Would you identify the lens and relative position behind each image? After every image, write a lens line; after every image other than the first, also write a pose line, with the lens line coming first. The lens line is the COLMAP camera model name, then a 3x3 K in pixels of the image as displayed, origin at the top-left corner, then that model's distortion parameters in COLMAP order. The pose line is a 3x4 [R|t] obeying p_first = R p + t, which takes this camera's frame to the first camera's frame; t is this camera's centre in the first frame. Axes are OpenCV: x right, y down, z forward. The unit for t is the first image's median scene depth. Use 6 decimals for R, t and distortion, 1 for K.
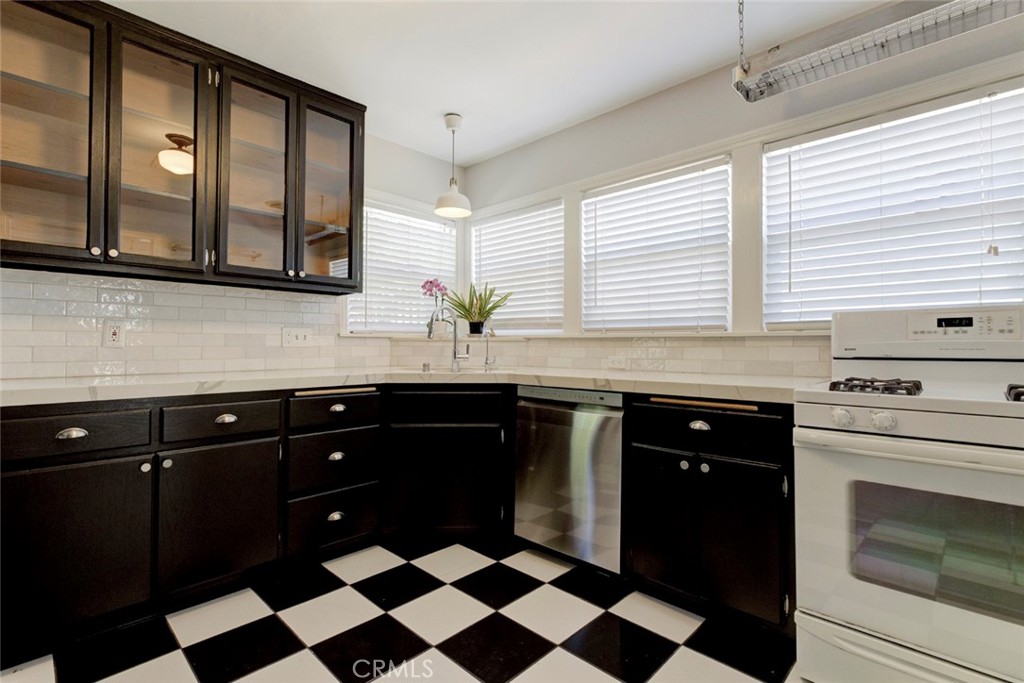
lens RADIAL K [[470.6, 0, 510.8], [0, 470.6, 337.3], [0, 0, 1]] dist [0.000537, 0.000162]
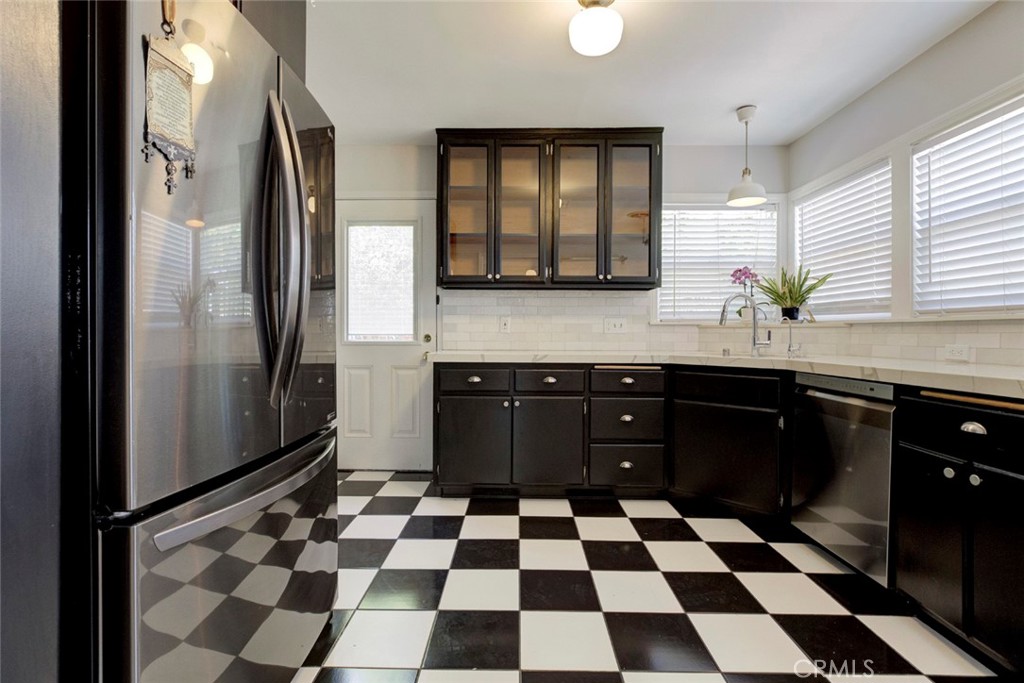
lens RADIAL K [[474.1, 0, 513.2], [0, 474.1, 331.6], [0, 0, 1]] dist [-0.001916, -0.000206]
pose [[0.686956, -0.002870, -0.726693, 0.295868], [0.010324, 0.999930, 0.005809, 0.006151], [0.726625, -0.011493, 0.686938, -0.086307]]
